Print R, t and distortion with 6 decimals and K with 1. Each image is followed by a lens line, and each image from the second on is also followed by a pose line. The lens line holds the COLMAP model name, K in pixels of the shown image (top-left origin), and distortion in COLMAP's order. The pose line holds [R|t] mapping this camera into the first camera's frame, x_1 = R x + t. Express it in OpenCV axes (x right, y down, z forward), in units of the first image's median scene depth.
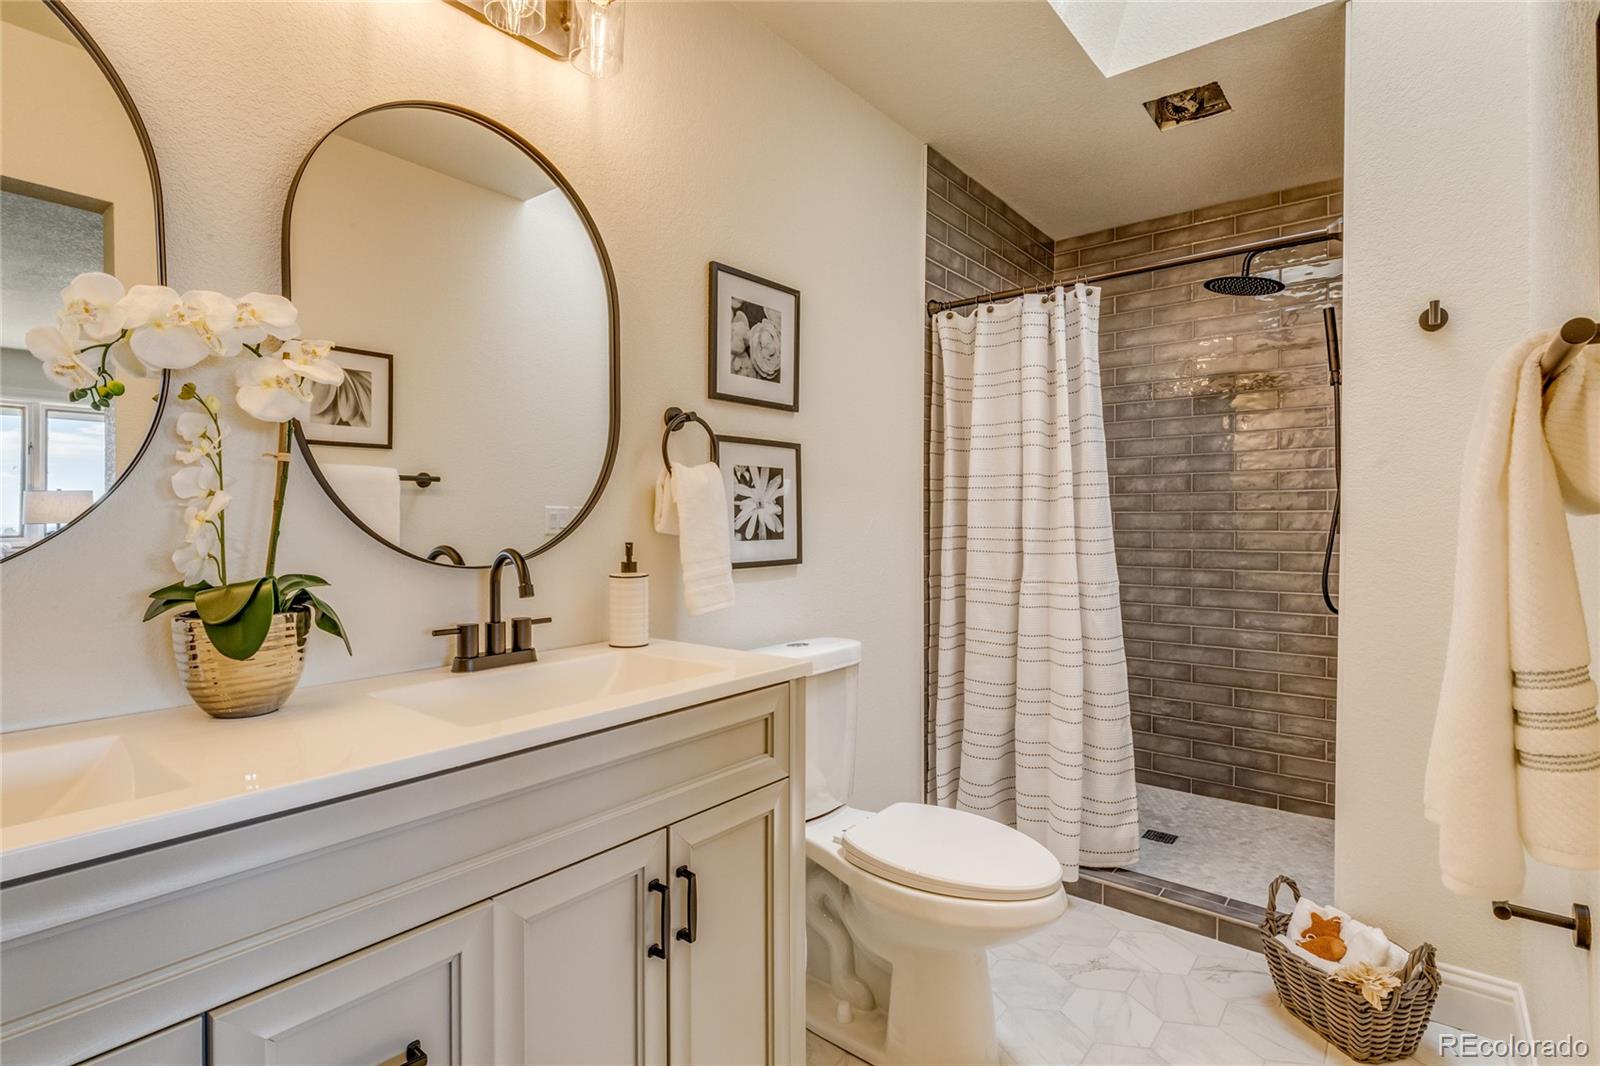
lens RADIAL K [[780.6, 0, 797.9], [0, 780.6, 528.8], [0, 0, 1]] dist [0.000803, 0.000405]
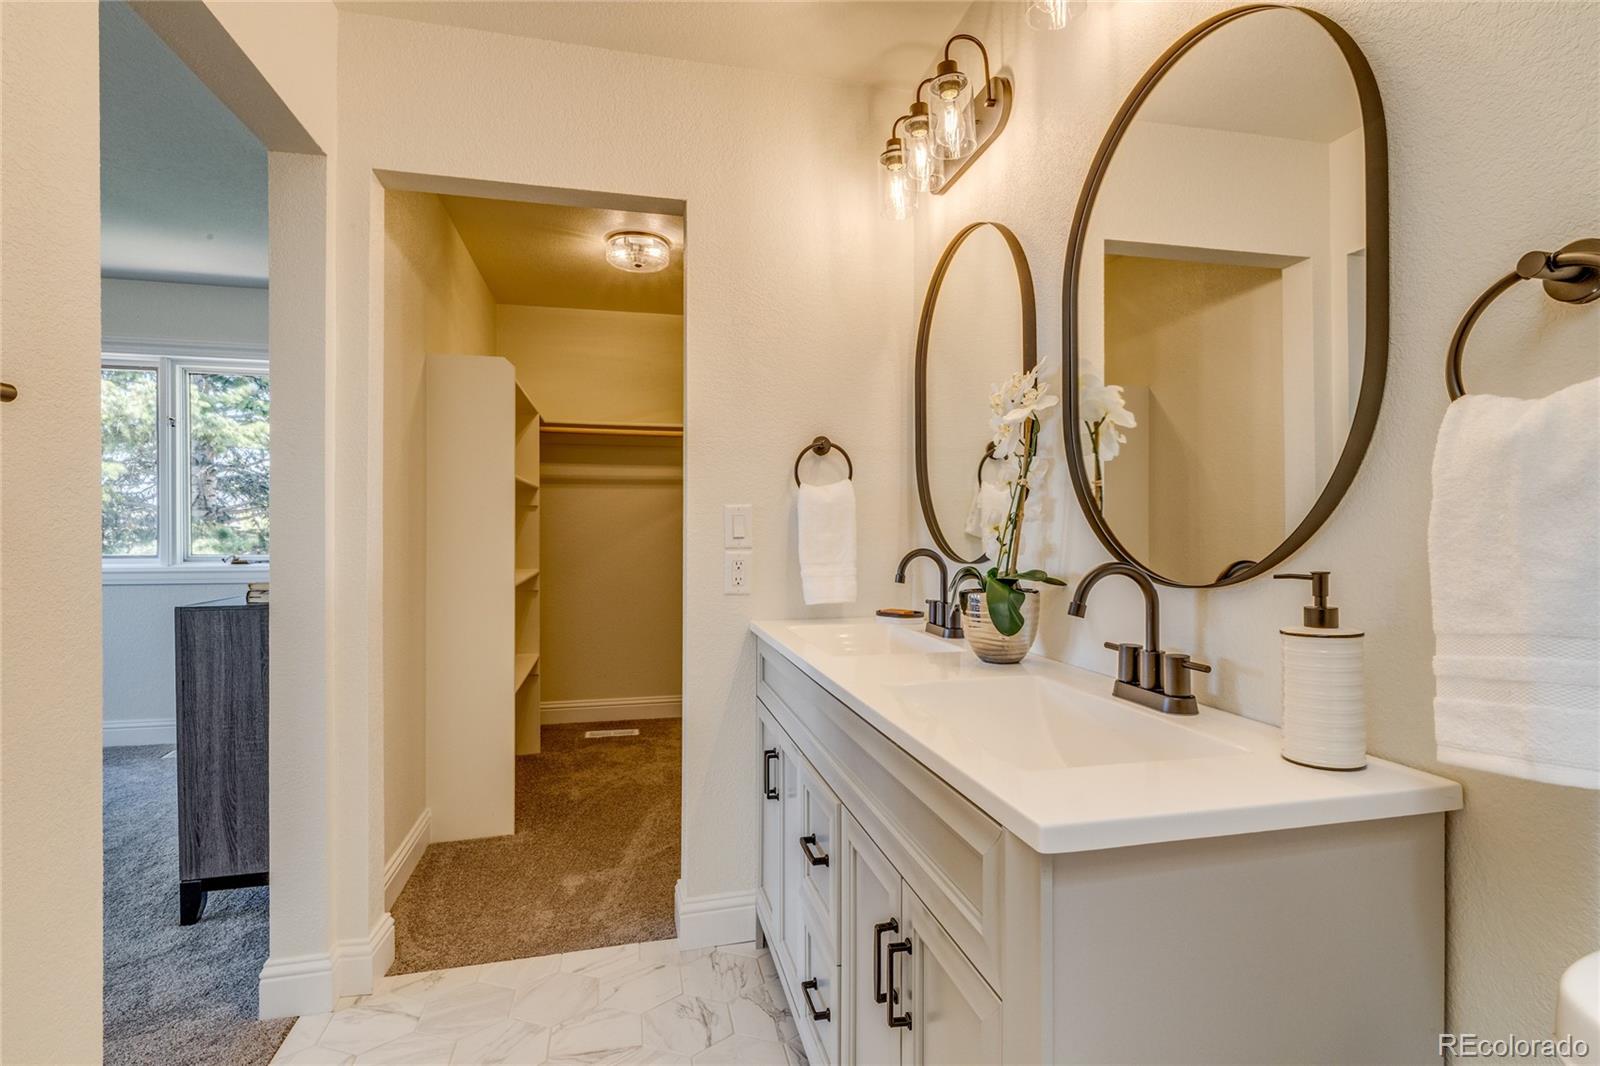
lens RADIAL K [[780.6, 0, 797.9], [0, 780.6, 528.8], [0, 0, 1]] dist [0.000803, 0.000405]
pose [[-0.617348, -0.001577, -0.786689, 0.540207], [-0.004336, 0.999990, 0.001397, -0.016924], [0.786678, 0.004273, -0.617348, 1.189902]]
